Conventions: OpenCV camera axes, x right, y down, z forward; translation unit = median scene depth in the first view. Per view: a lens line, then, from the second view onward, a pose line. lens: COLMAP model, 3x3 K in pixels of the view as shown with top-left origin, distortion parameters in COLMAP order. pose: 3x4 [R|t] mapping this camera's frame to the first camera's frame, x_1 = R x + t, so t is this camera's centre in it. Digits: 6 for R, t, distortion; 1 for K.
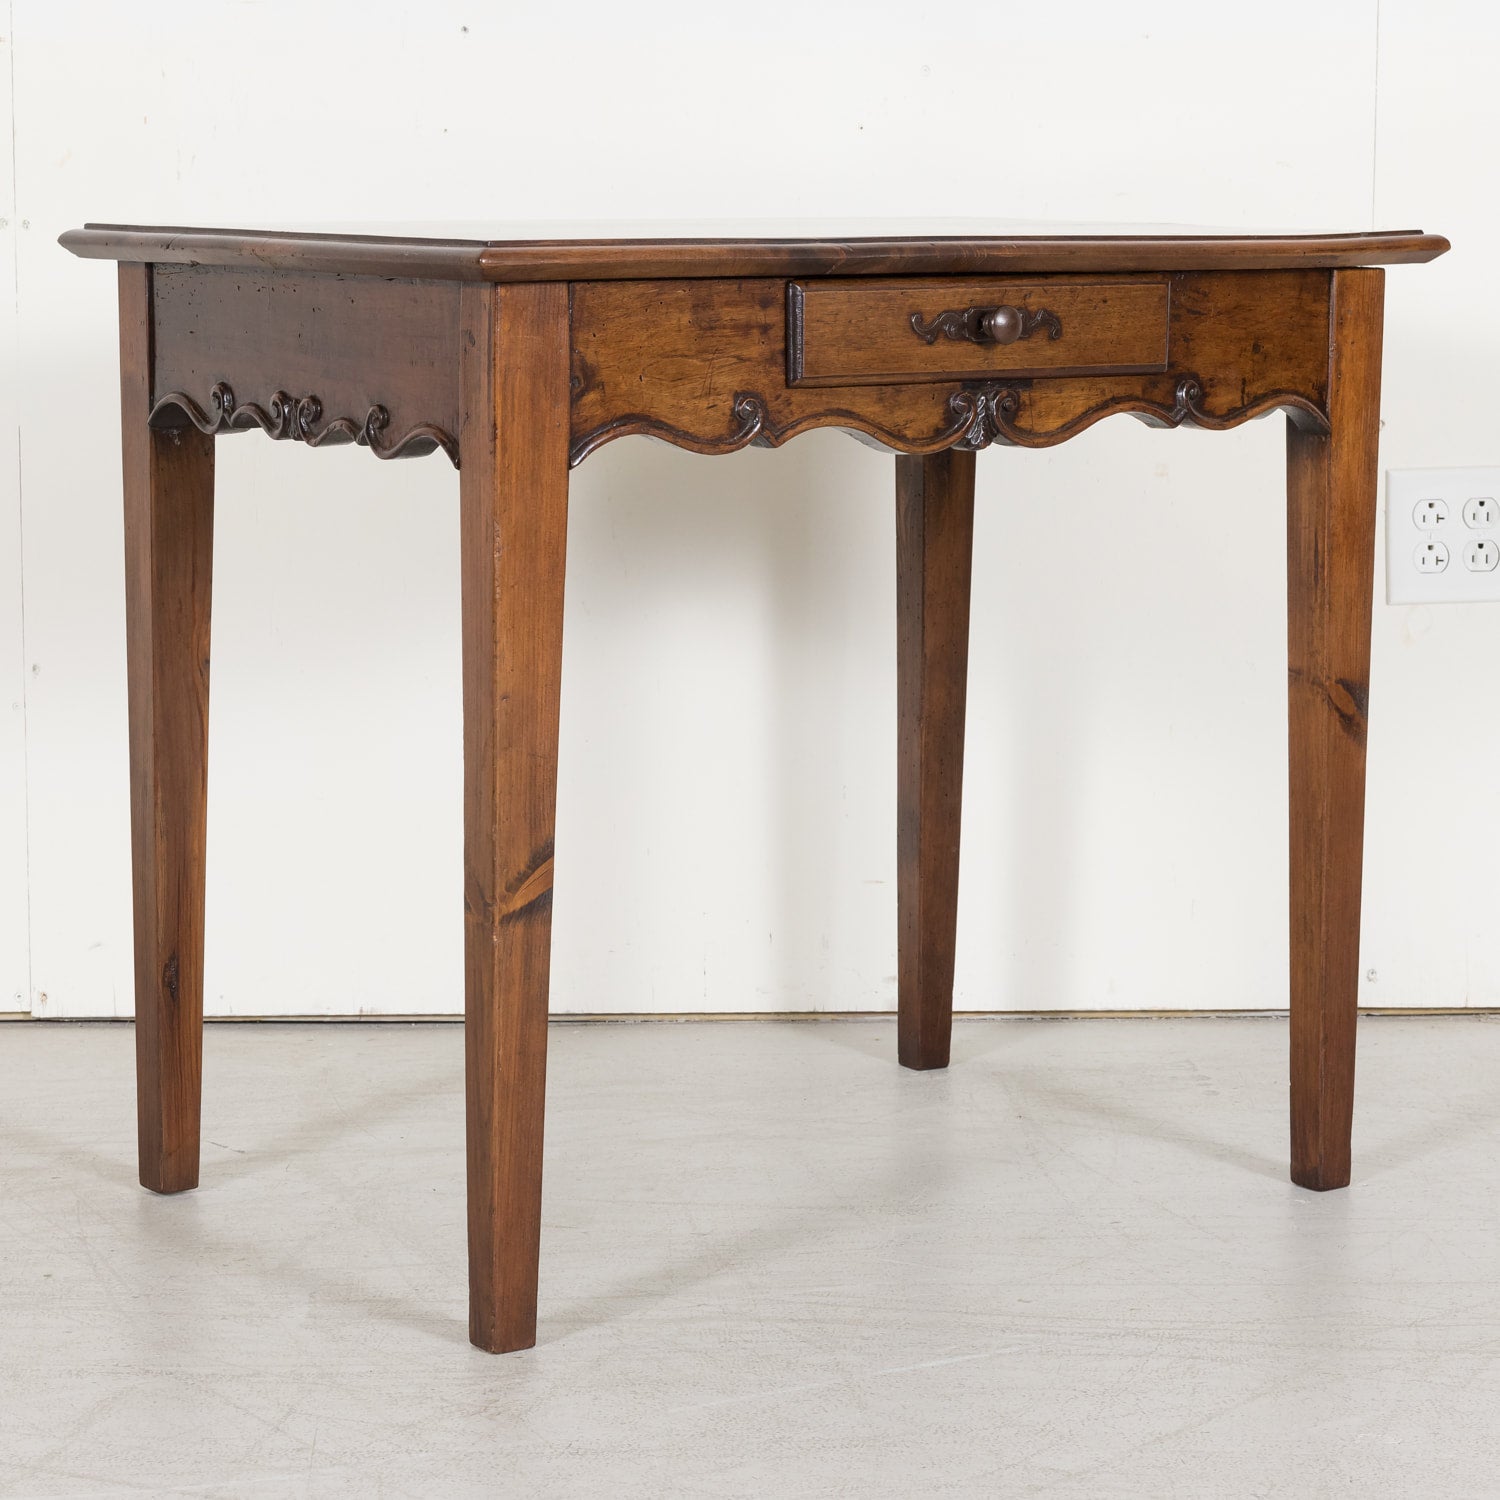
lens RADIAL K [[4052.1, 0, 691.0], [0, 4052.1, 686.6], [0, 0, 1]] dist [0.013055, 0.123650]
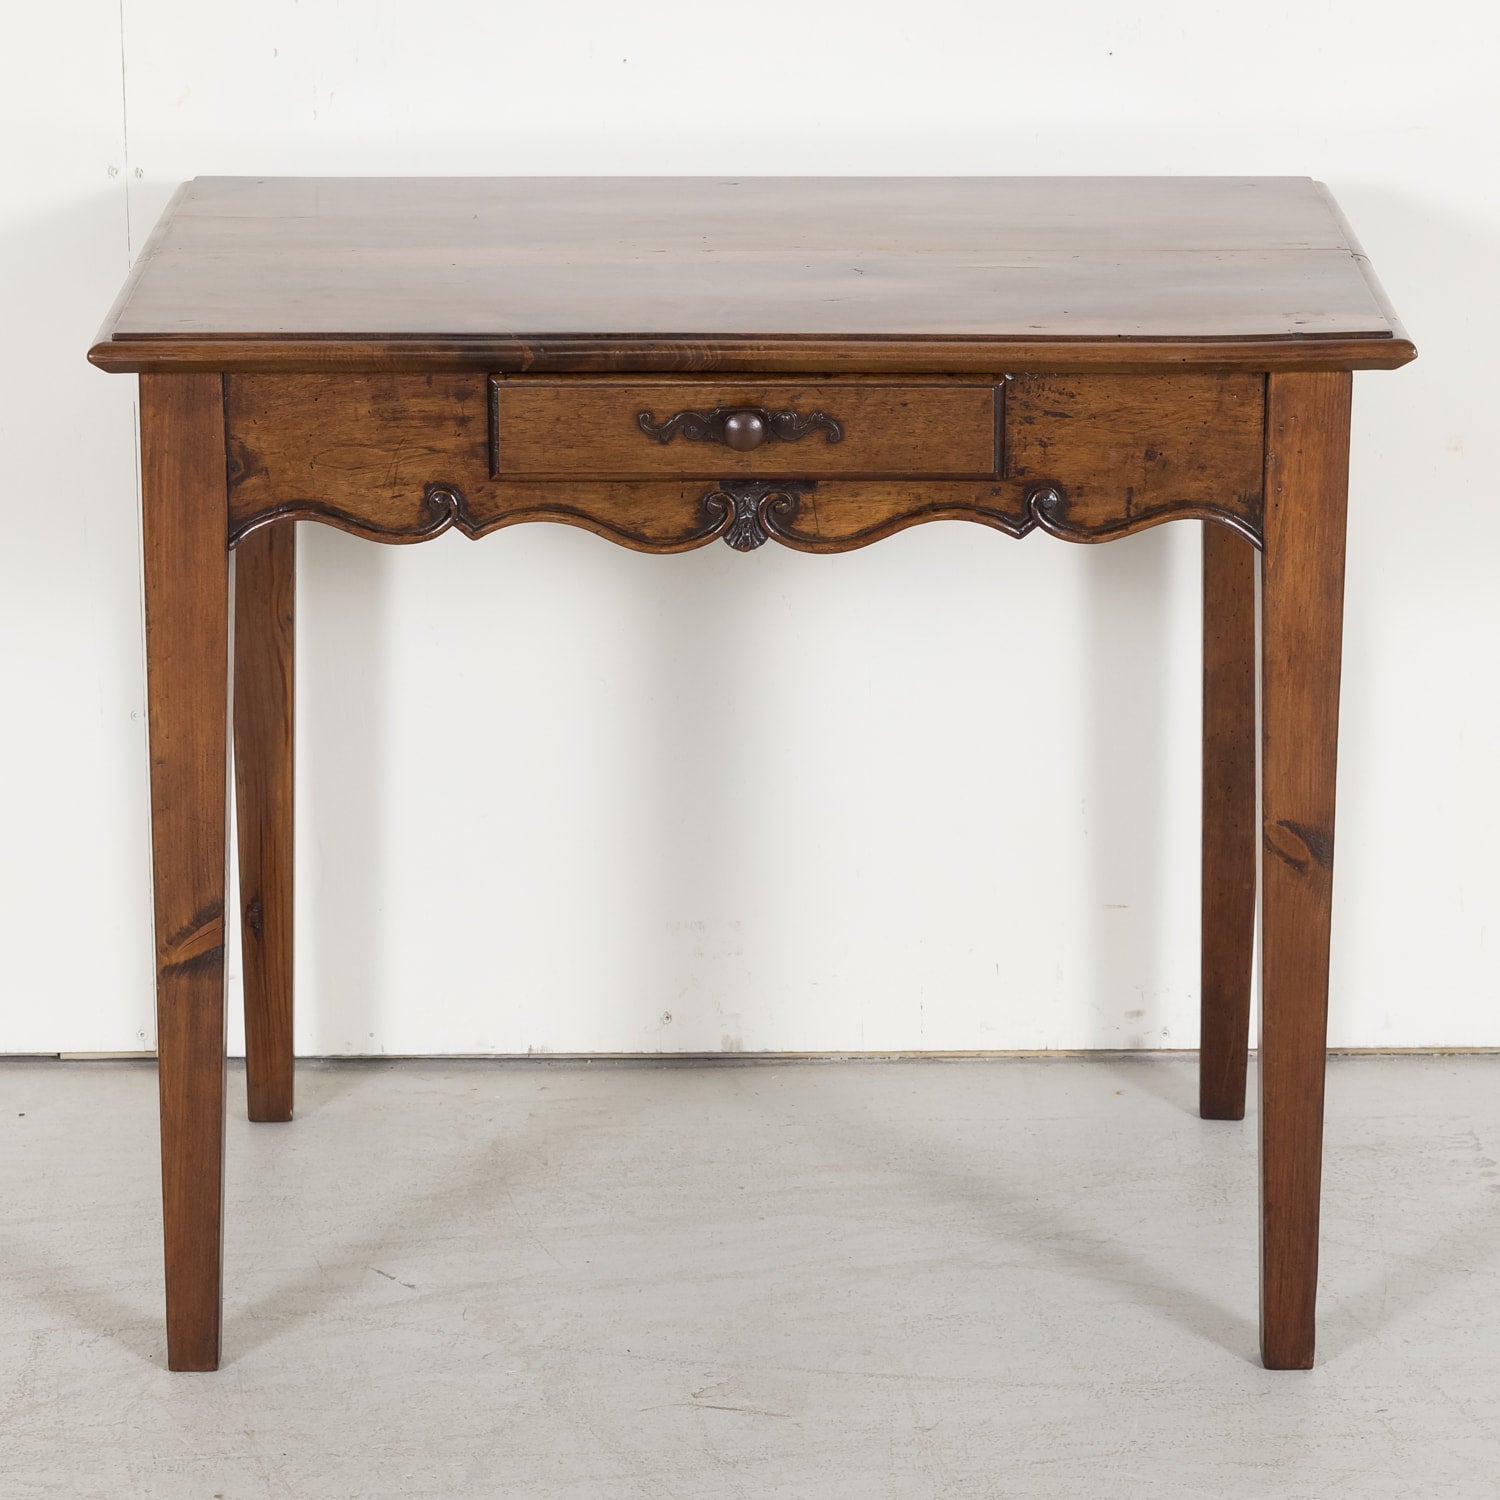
lens RADIAL K [[5448.1, 0, 717.9], [0, 5448.1, 751.4], [0, 0, 1]] dist [0.024034, -0.176193]
pose [[0.815303, 0.158301, -0.556975, 0.798081], [-0.071194, 0.982011, 0.174889, -0.239675], [0.574641, -0.102935, 0.811907, -0.039862]]
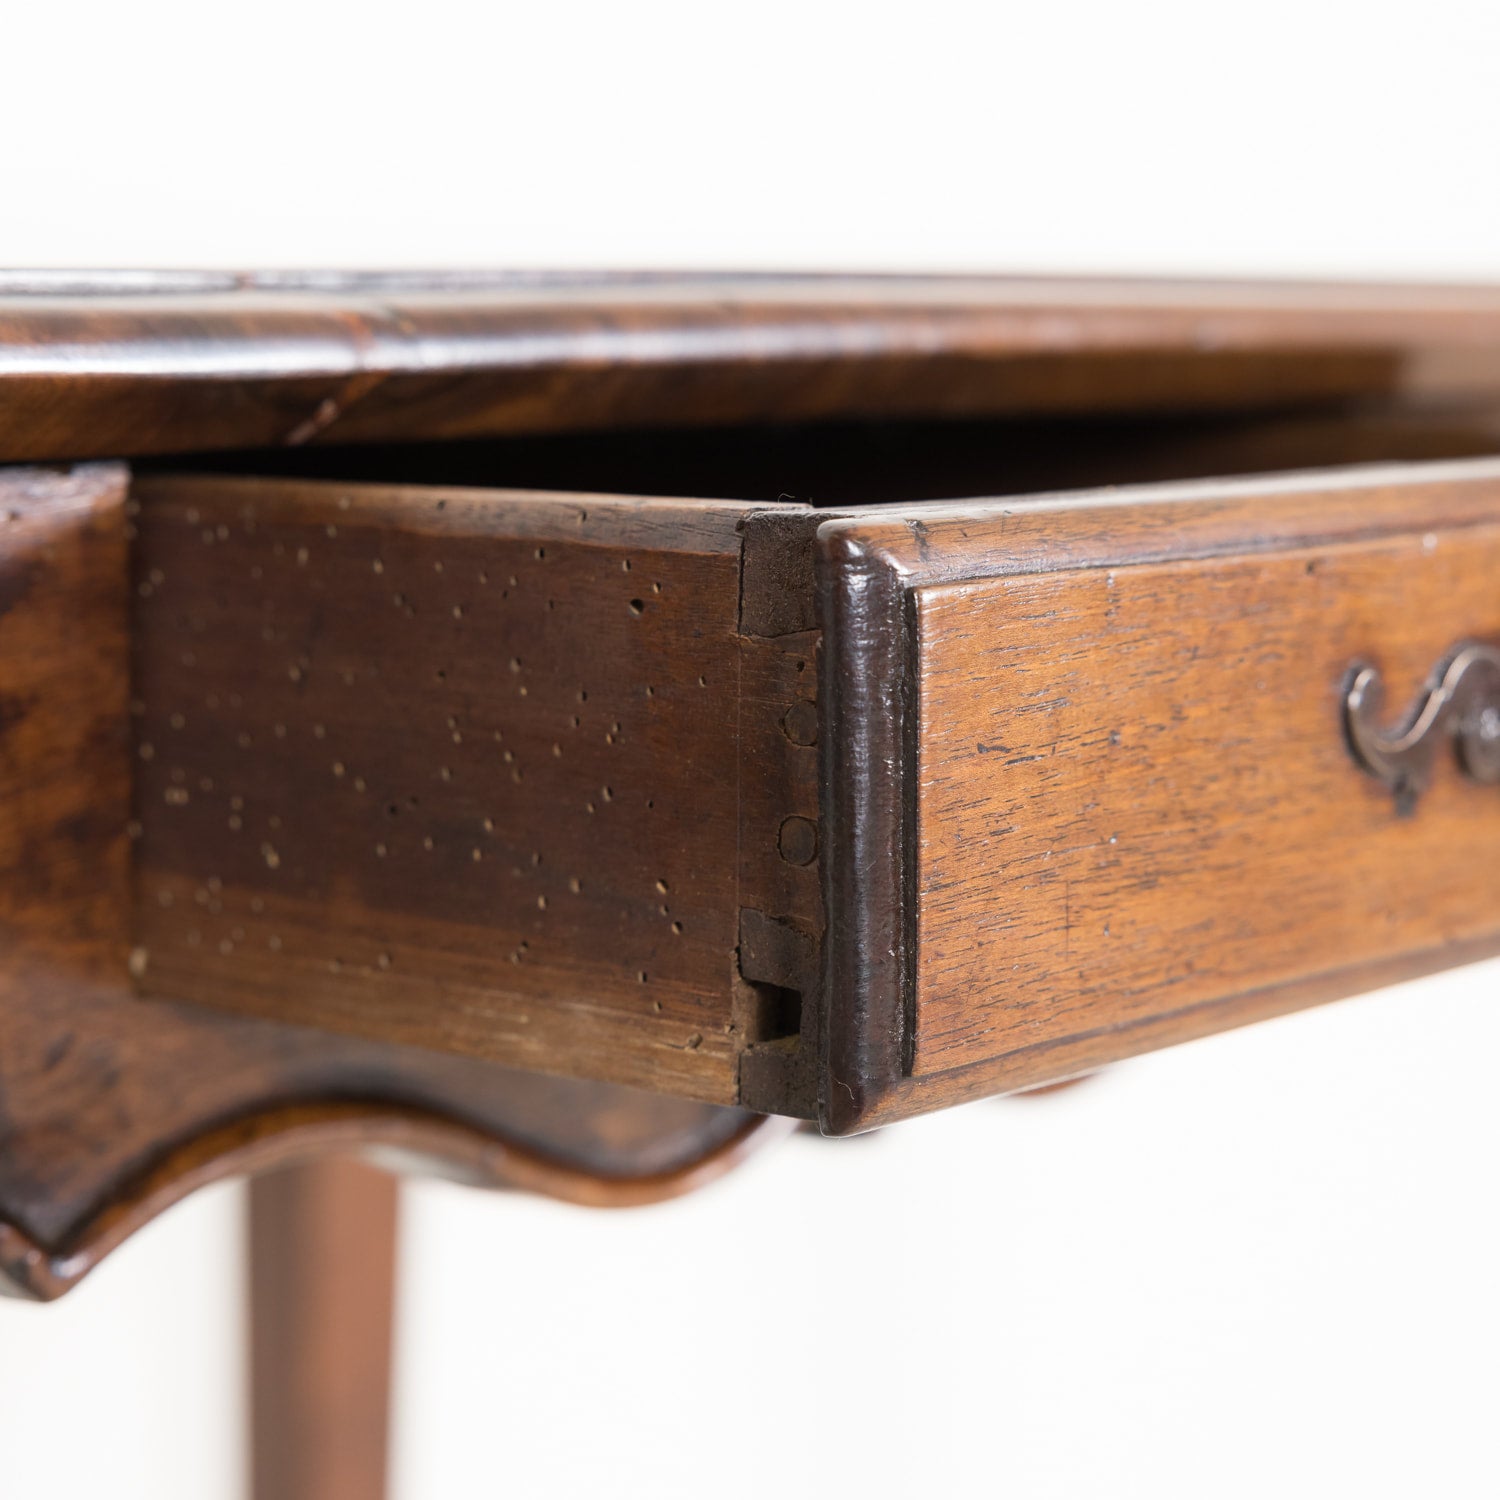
lens RADIAL K [[4218.8, 0, 769.6], [0, 4218.8, 679.0], [0, 0, 1]] dist [0.030247, 0.115867]
pose [[0.963795, -0.026784, 0.265295, -0.025414], [0.032717, 0.999303, -0.017967, -0.088928], [-0.264629, 0.025997, 0.964000, 0.814063]]
